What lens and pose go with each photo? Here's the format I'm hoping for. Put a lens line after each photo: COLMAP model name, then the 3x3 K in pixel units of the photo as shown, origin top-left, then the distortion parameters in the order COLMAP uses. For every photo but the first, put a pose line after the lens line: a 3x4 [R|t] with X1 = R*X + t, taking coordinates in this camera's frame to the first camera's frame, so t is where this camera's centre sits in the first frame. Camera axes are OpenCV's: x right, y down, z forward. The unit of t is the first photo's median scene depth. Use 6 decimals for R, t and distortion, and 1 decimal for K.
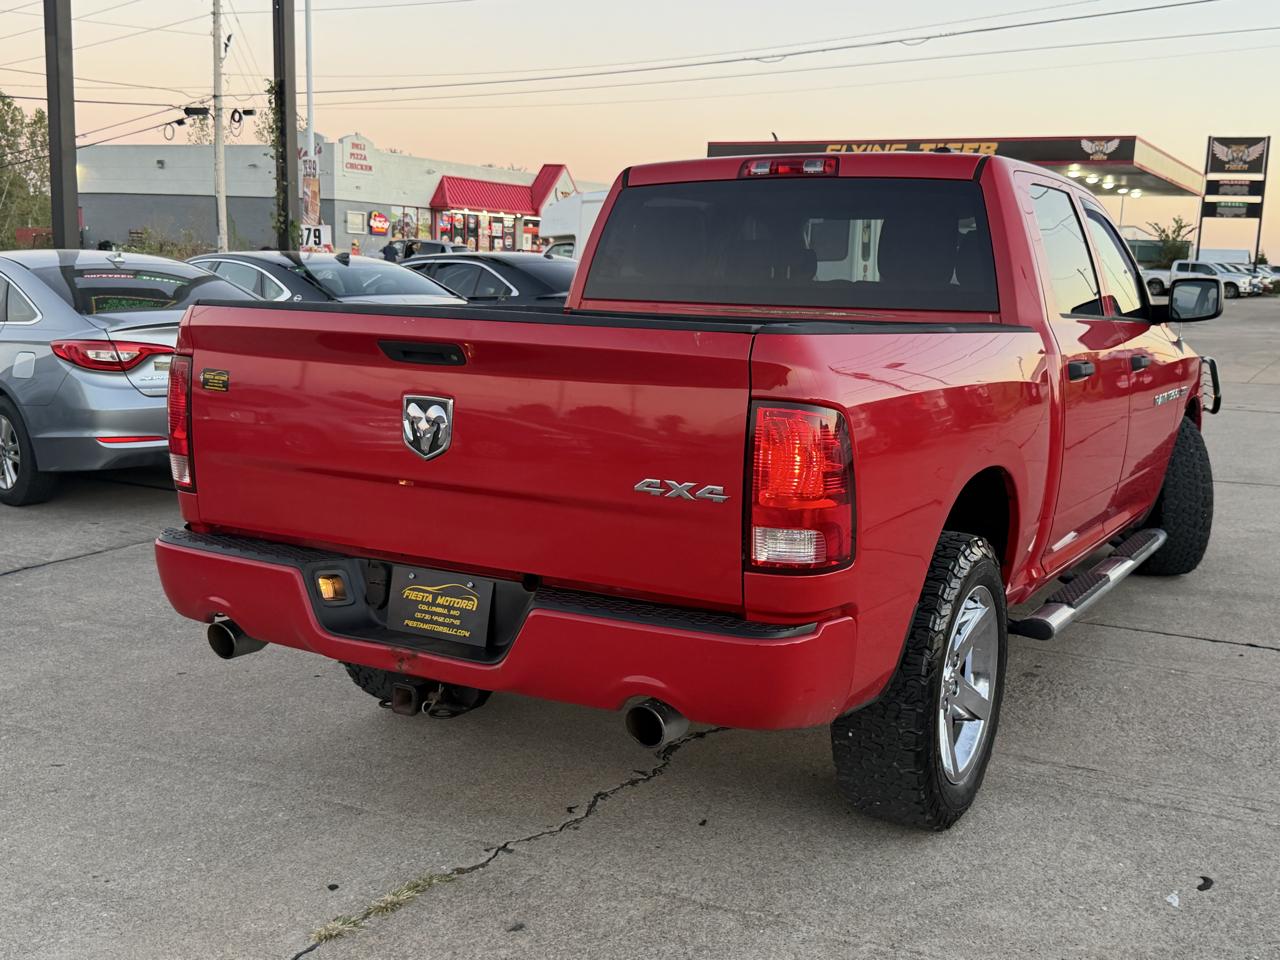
lens RADIAL K [[1356.7, 0, 653.7], [0, 1356.7, 478.4], [0, 0, 1]] dist [0.054799, 0.000000]
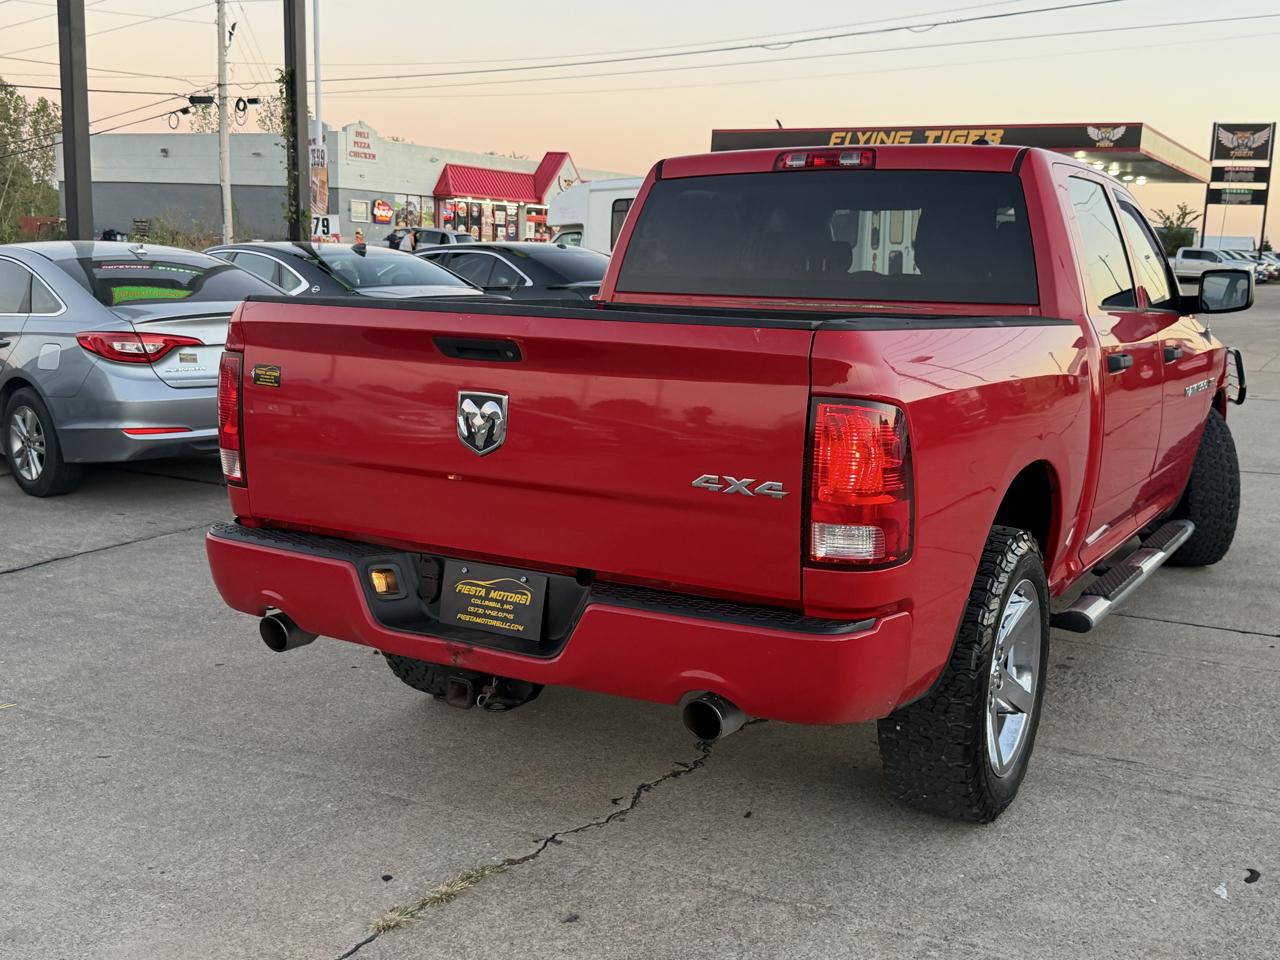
lens RADIAL K [[1356.7, 0, 649.2], [0, 1356.7, 476.6], [0, 0, 1]] dist [0.054799, 0.000000]
pose [[0.999991, -0.000645, -0.004254, -0.033294], [0.000677, 0.999971, 0.007536, -0.004622], [0.004249, -0.007539, 0.999963, -0.004370]]
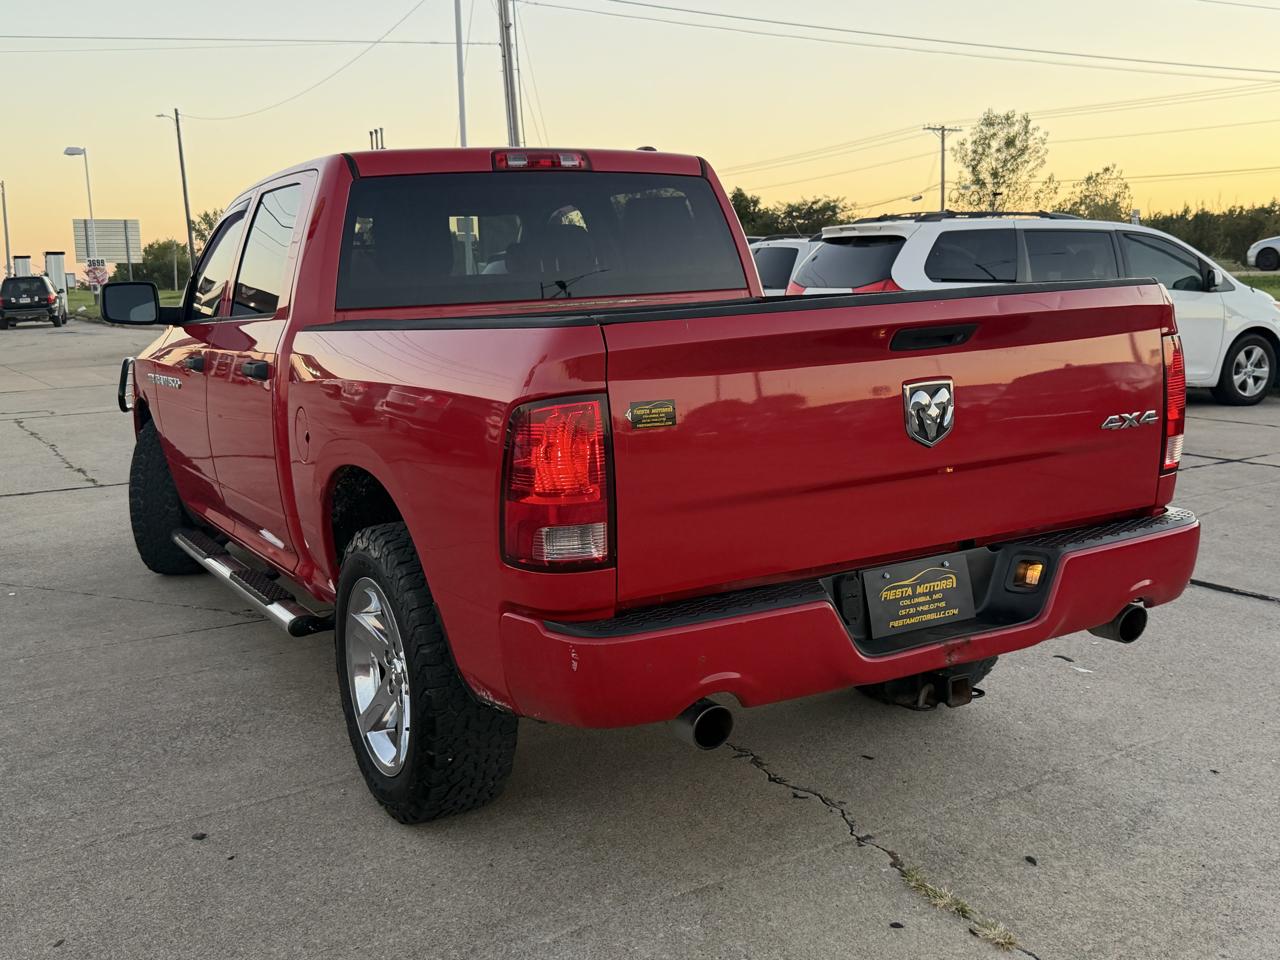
lens RADIAL K [[1305.9, 0, 642.7], [0, 1305.9, 476.8], [0, 0, 1]] dist [0.038570, 0.000000]
pose [[0.523637, -0.184961, 0.831621, -0.920242], [0.189254, 0.977012, 0.098133, -0.107475], [-0.830655, 0.106002, 0.546604, 0.571525]]
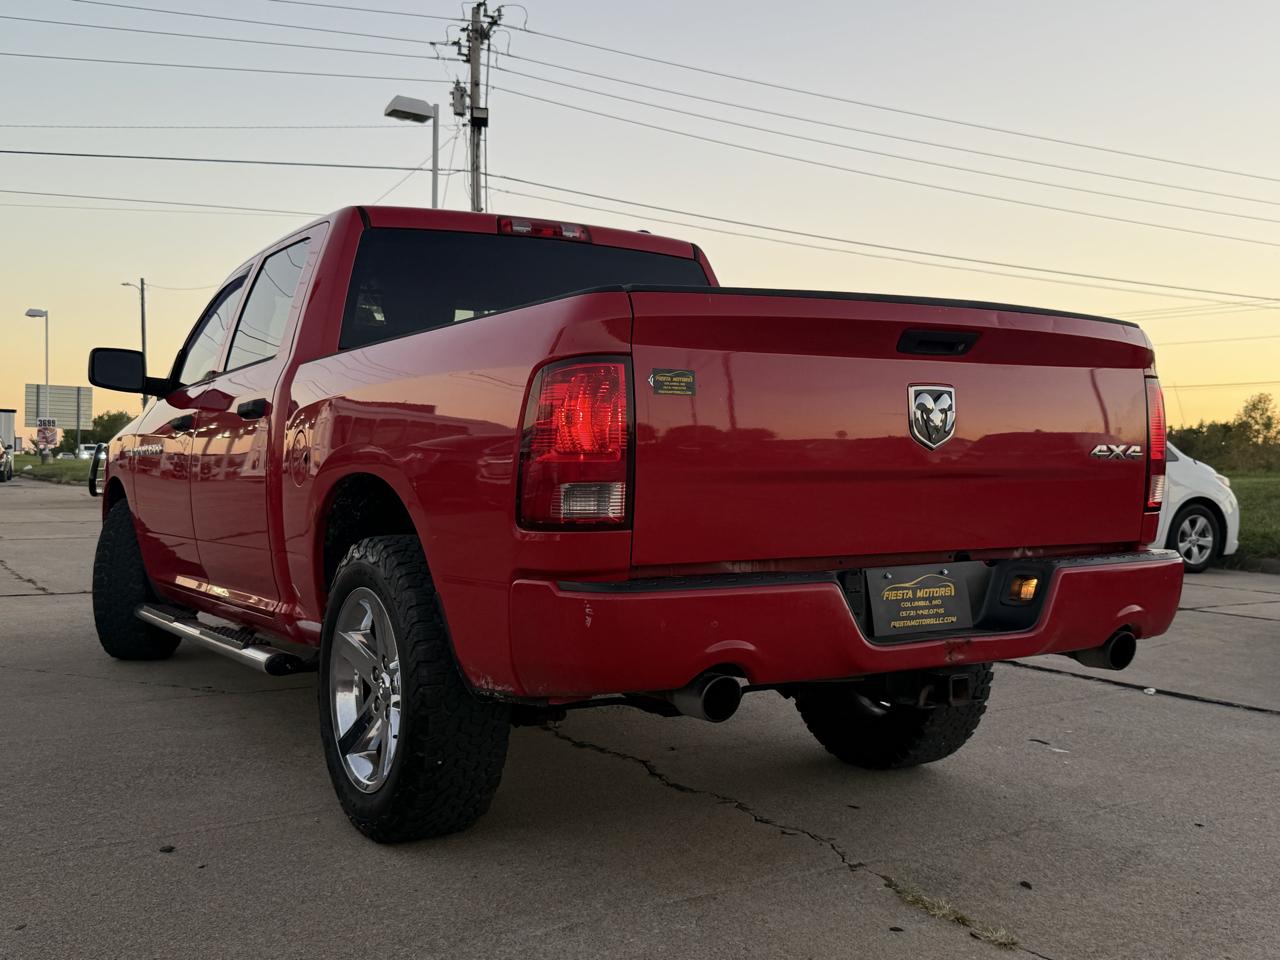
lens RADIAL K [[1305.9, 0, 648.2], [0, 1305.9, 480.8], [0, 0, 1]] dist [0.038570, 0.000000]
pose [[0.489014, -0.042534, 0.871238, -0.968397], [0.148419, 0.988303, -0.035056, 0.010604], [-0.859556, 0.146451, 0.489607, 0.614559]]
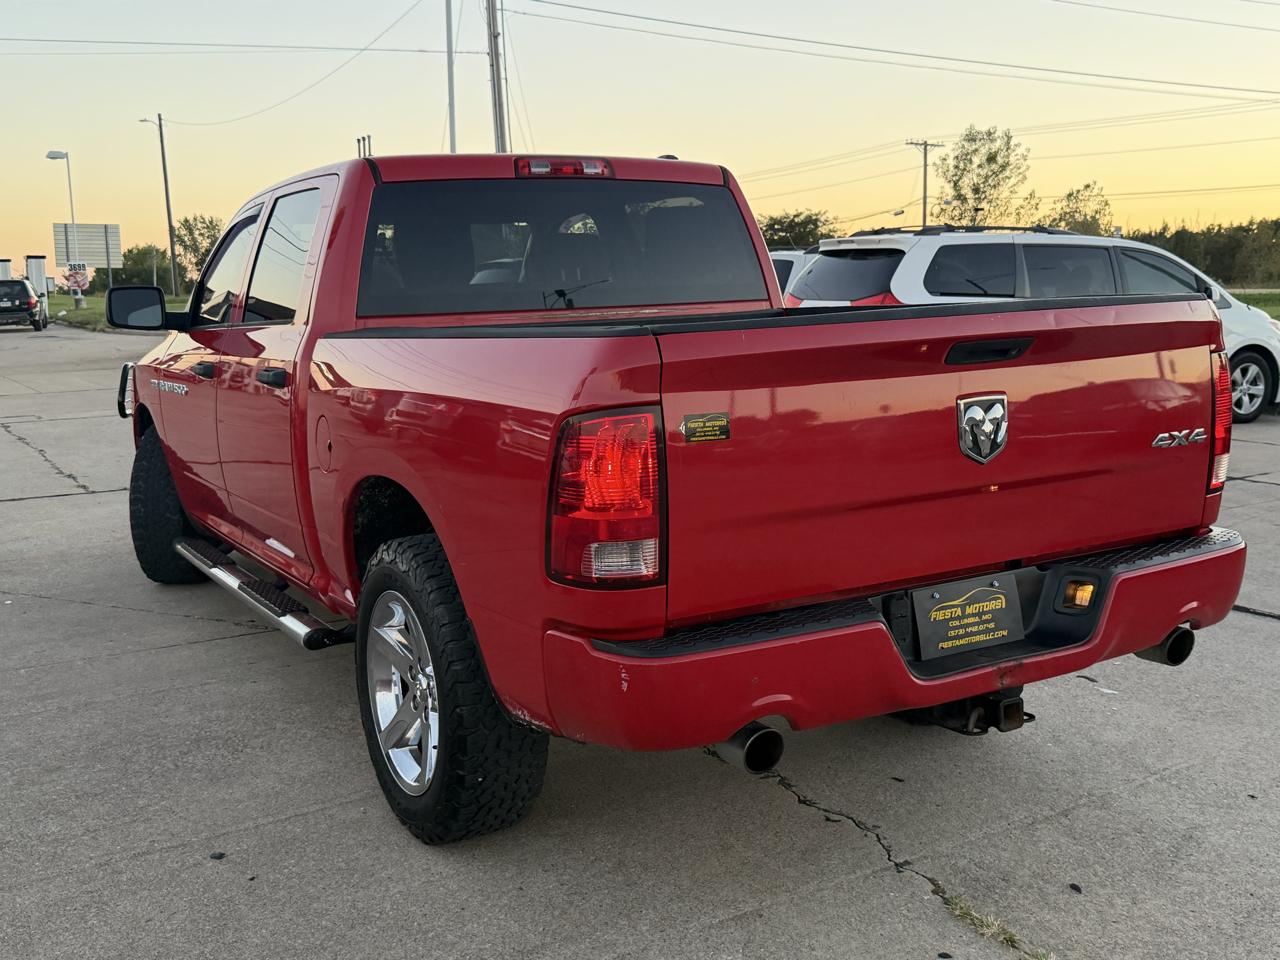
lens RADIAL K [[1305.9, 0, 633.9], [0, 1305.9, 478.8], [0, 0, 1]] dist [0.038570, 0.000000]
pose [[0.517254, -0.174118, 0.837933, -0.922679], [0.178316, 0.979524, 0.093467, -0.114992], [-0.837049, 0.101071, 0.537711, 0.617195]]
